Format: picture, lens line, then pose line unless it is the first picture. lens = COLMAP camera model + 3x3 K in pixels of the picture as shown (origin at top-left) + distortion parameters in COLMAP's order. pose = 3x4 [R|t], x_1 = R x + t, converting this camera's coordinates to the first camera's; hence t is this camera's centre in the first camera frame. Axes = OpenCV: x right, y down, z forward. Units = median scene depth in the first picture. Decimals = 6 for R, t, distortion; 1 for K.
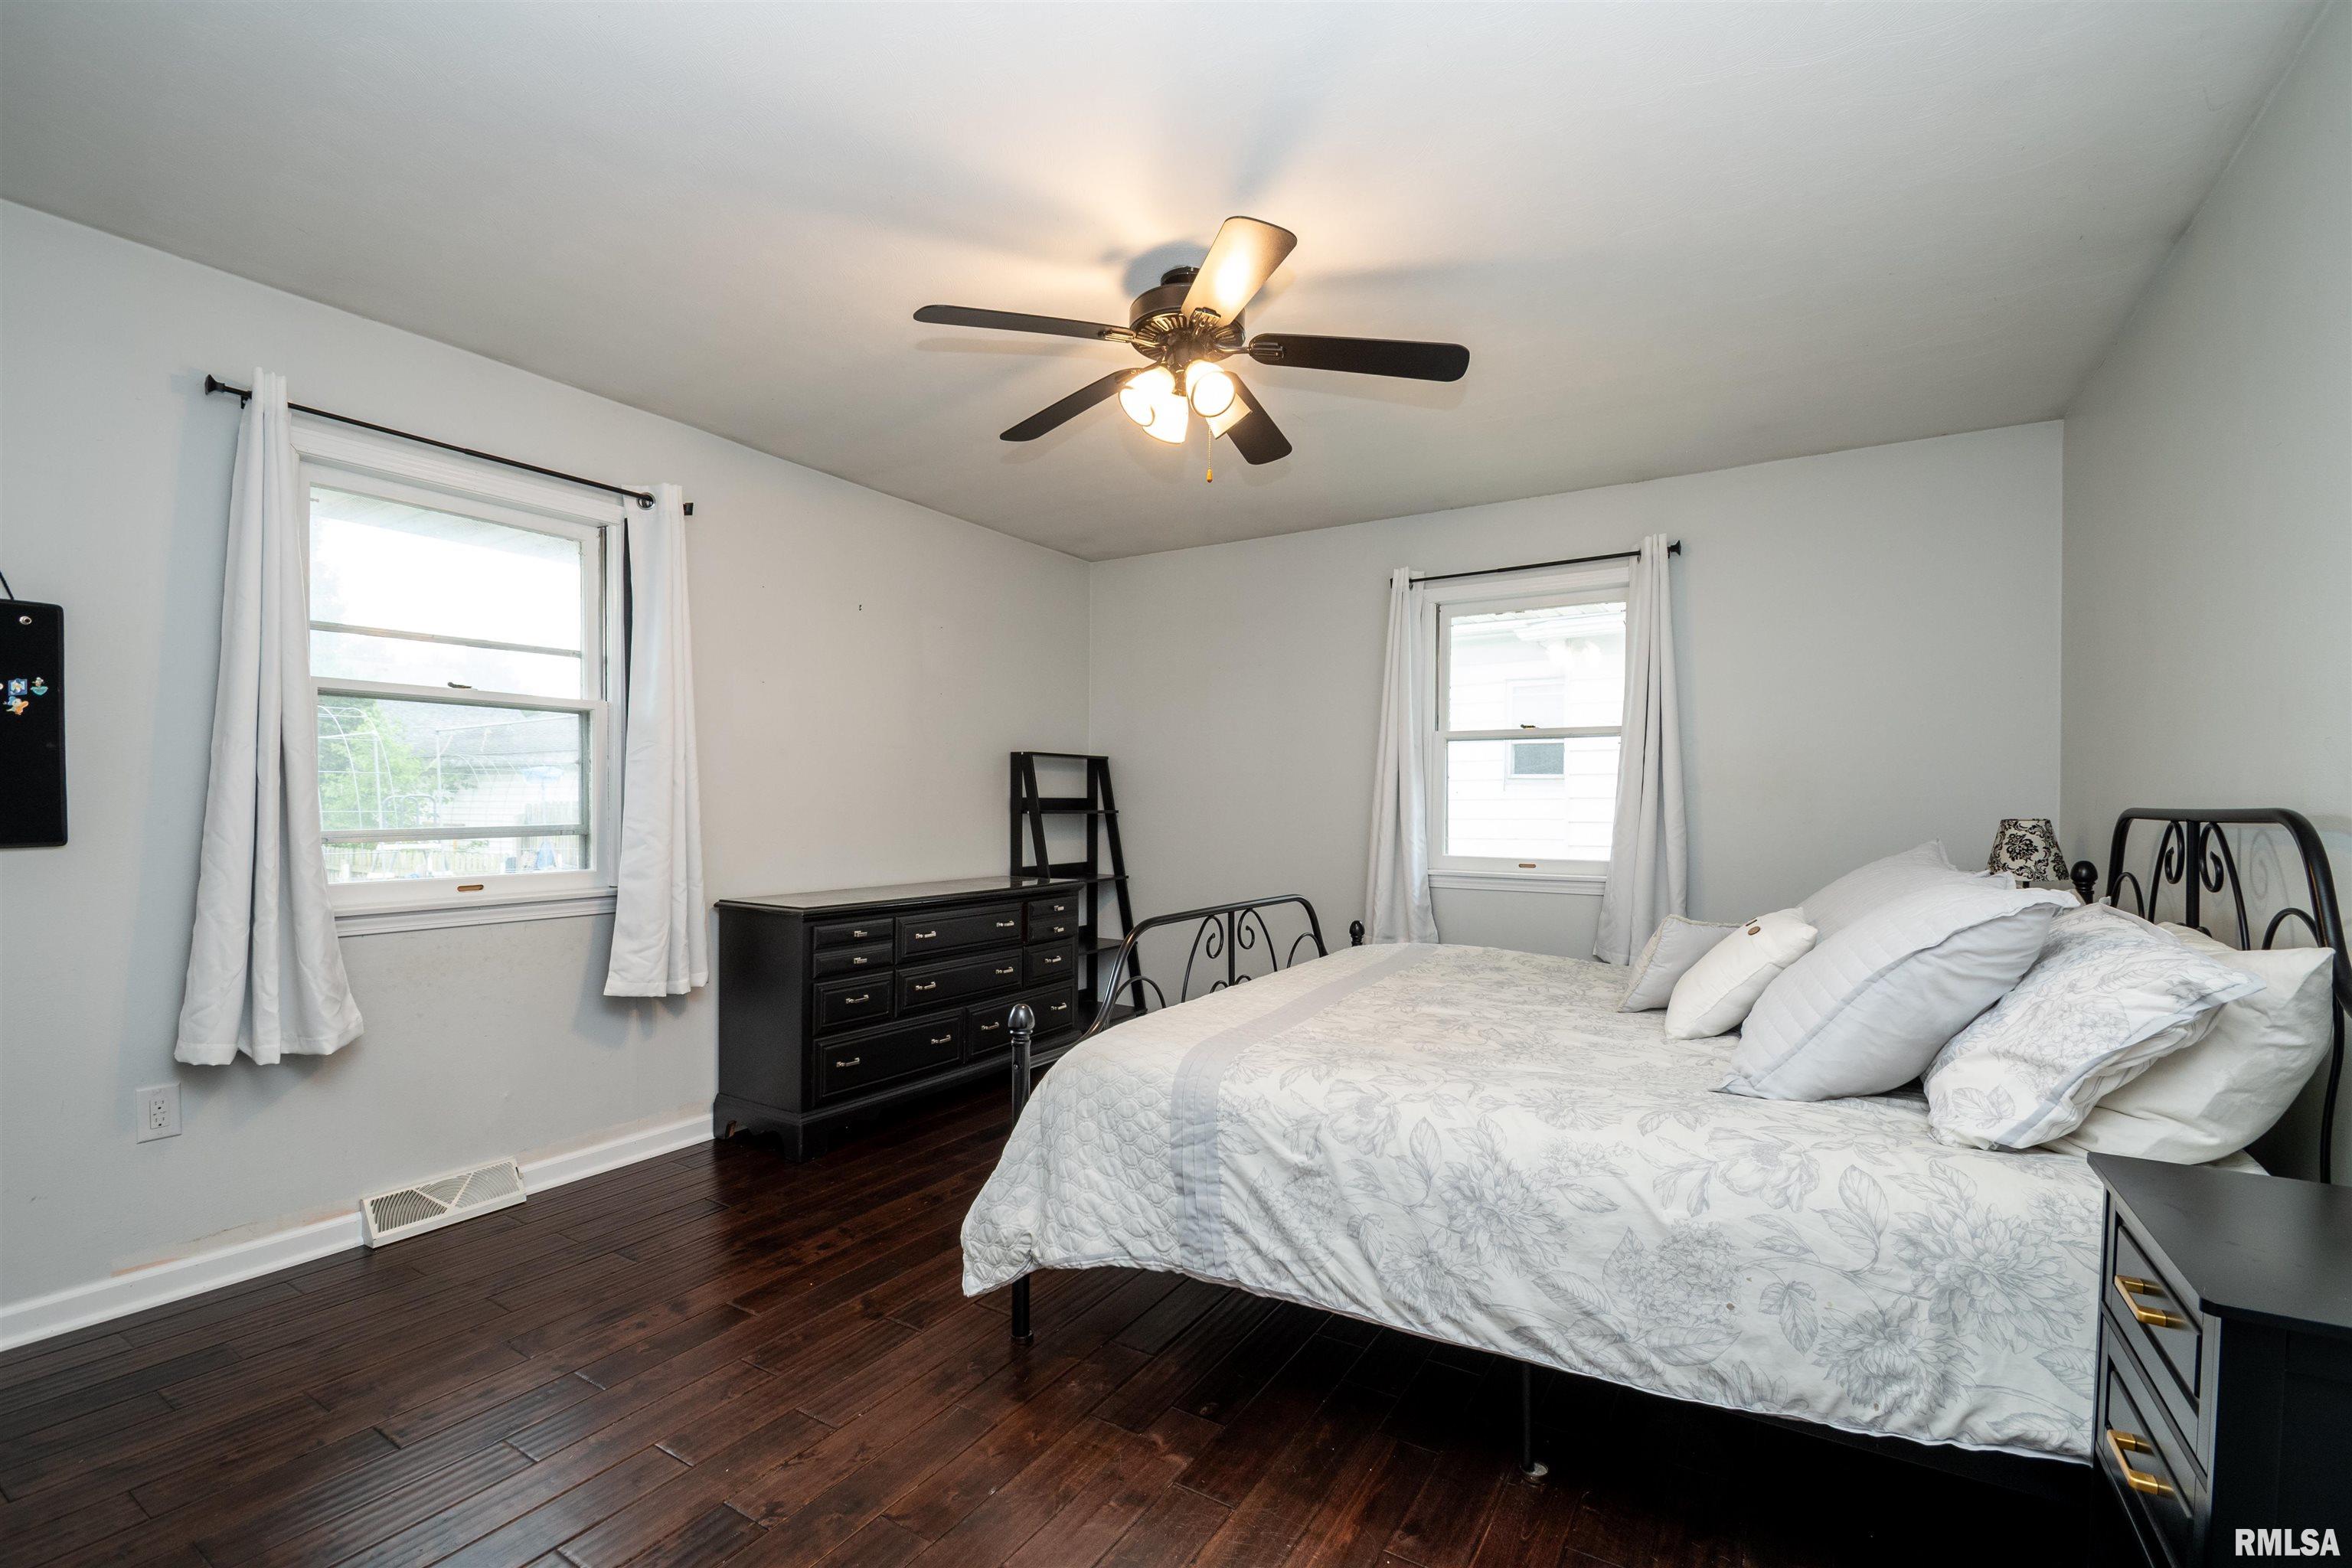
lens RADIAL K [[1063.0, 0, 1176.0], [0, 1063.0, 784.0], [0, 0, 1]] dist [0.001573, -0.014466]
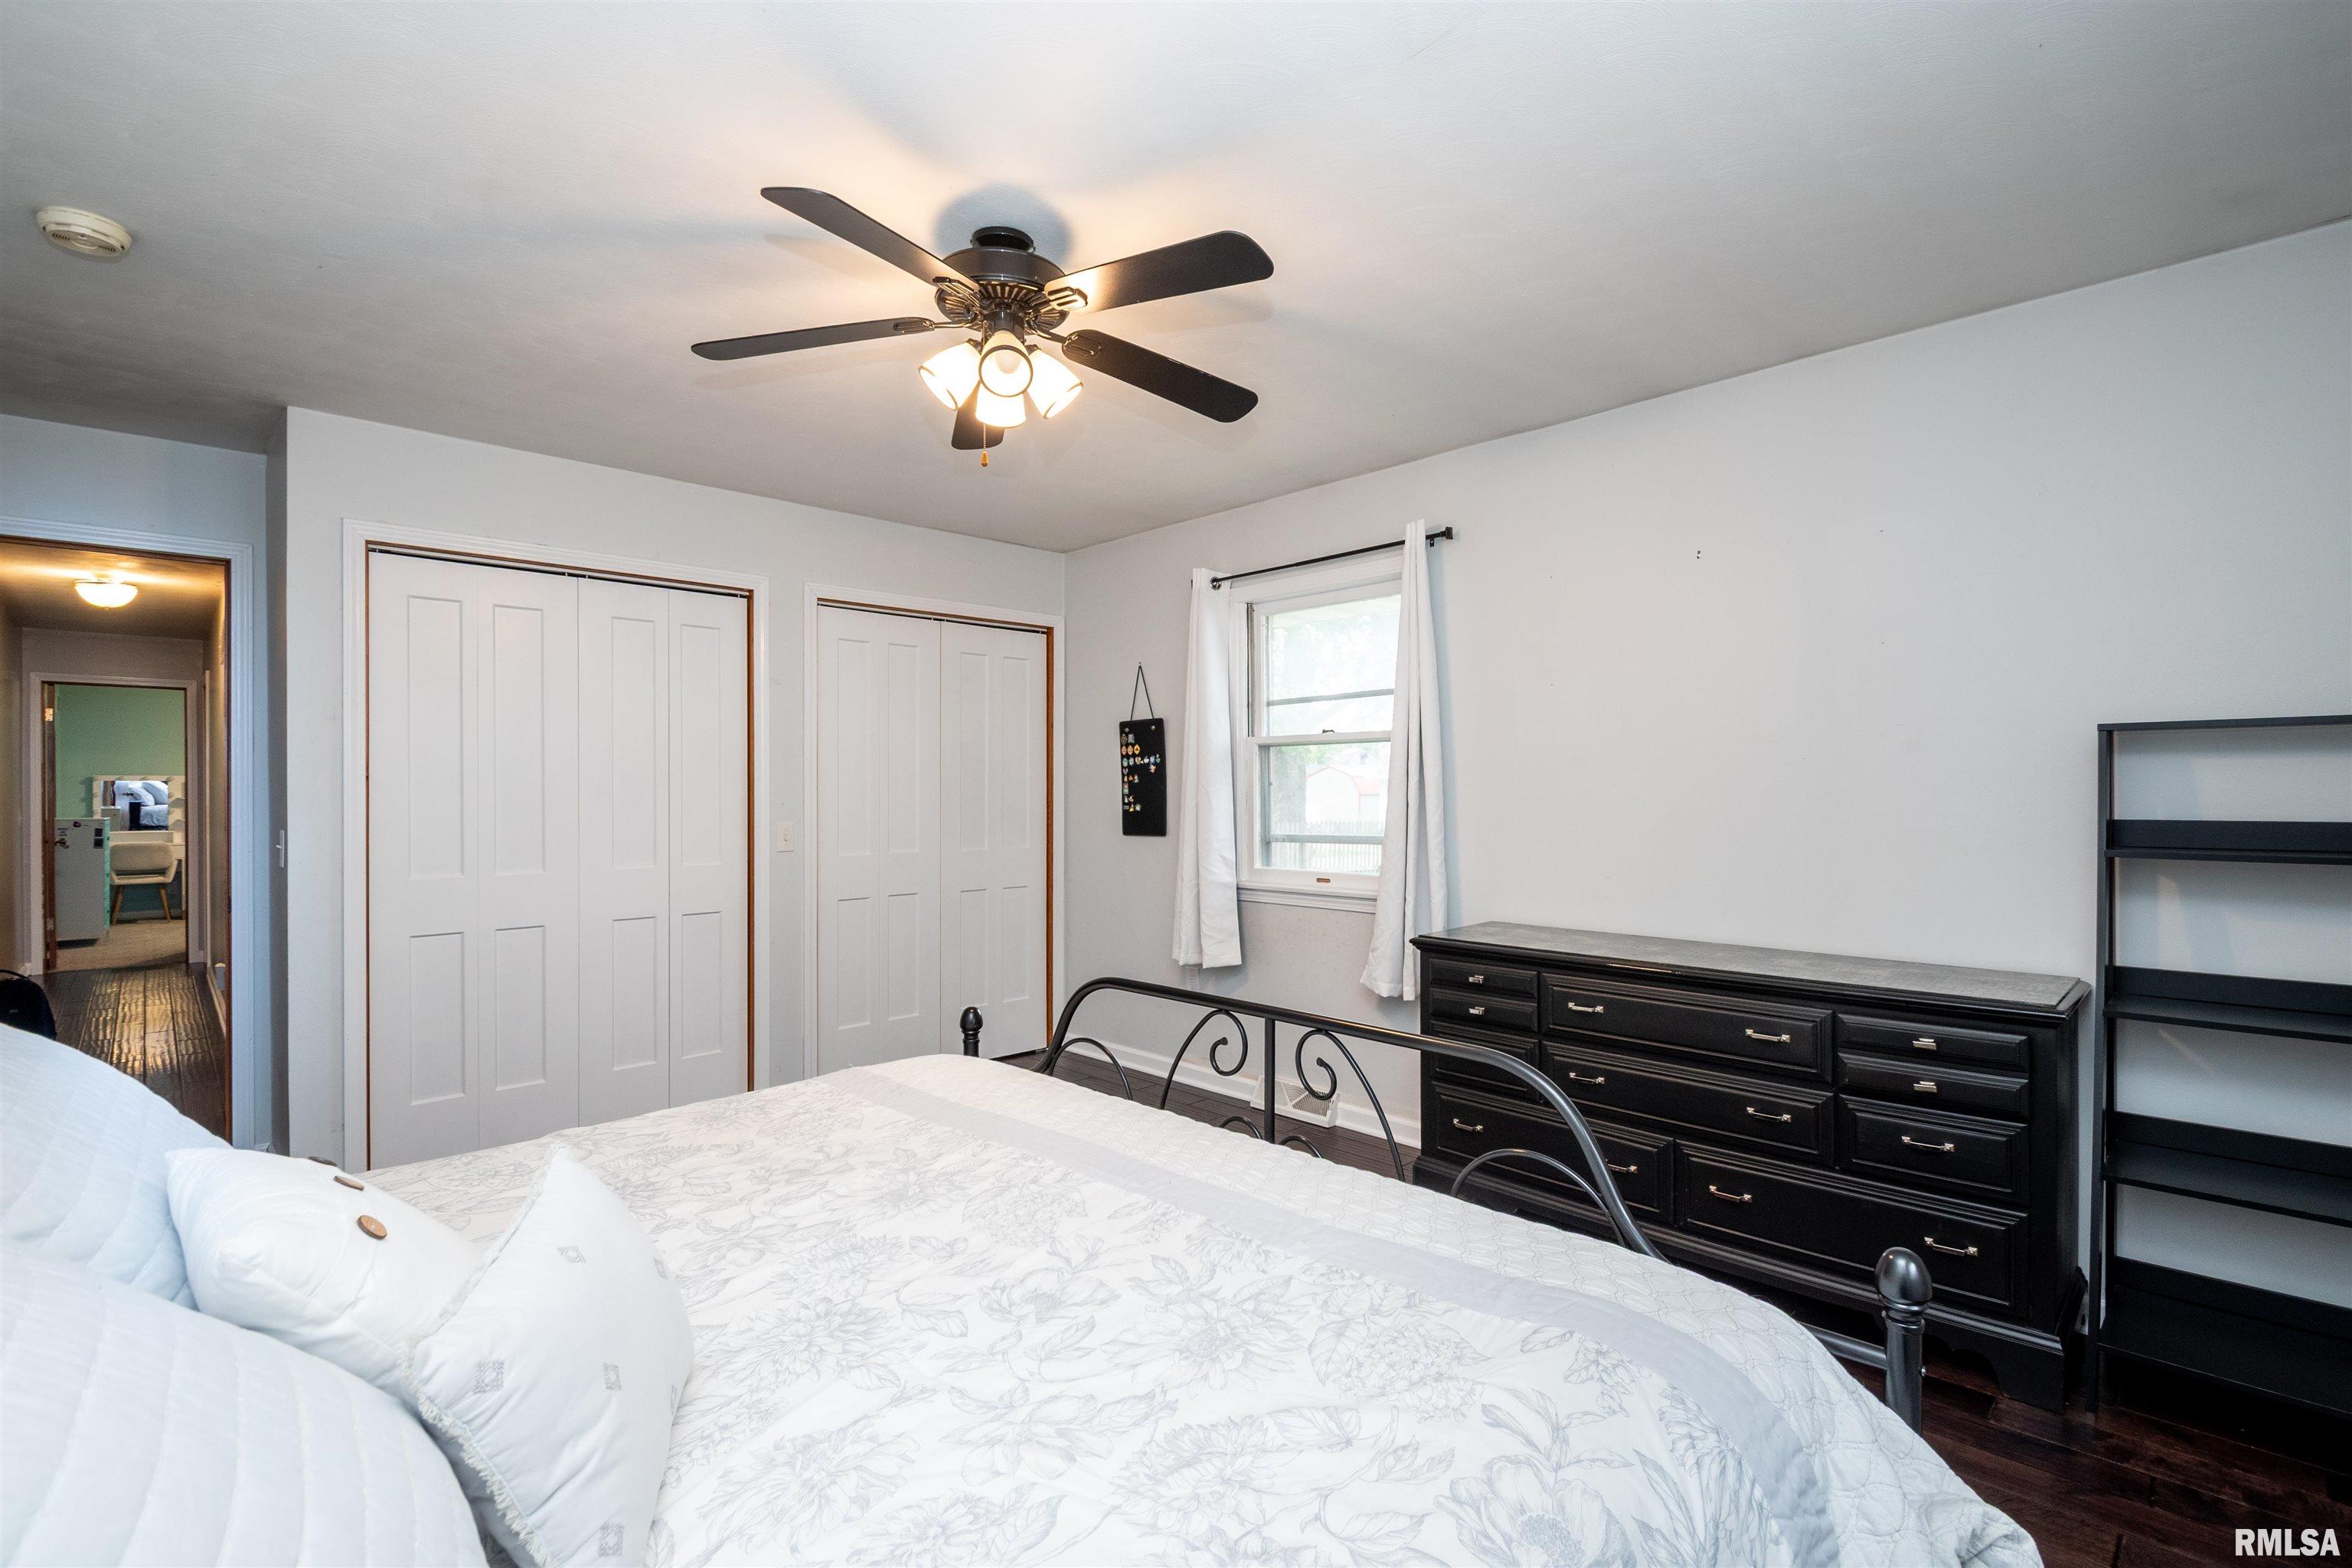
lens RADIAL K [[1063.0, 0, 1176.0], [0, 1063.0, 784.0], [0, 0, 1]] dist [0.001573, -0.014466]
pose [[-0.260069, -0.012409, -0.965510, 0.682761], [0.018442, 0.999671, -0.017816, -0.003845], [0.965414, -0.022439, -0.259755, 1.160387]]
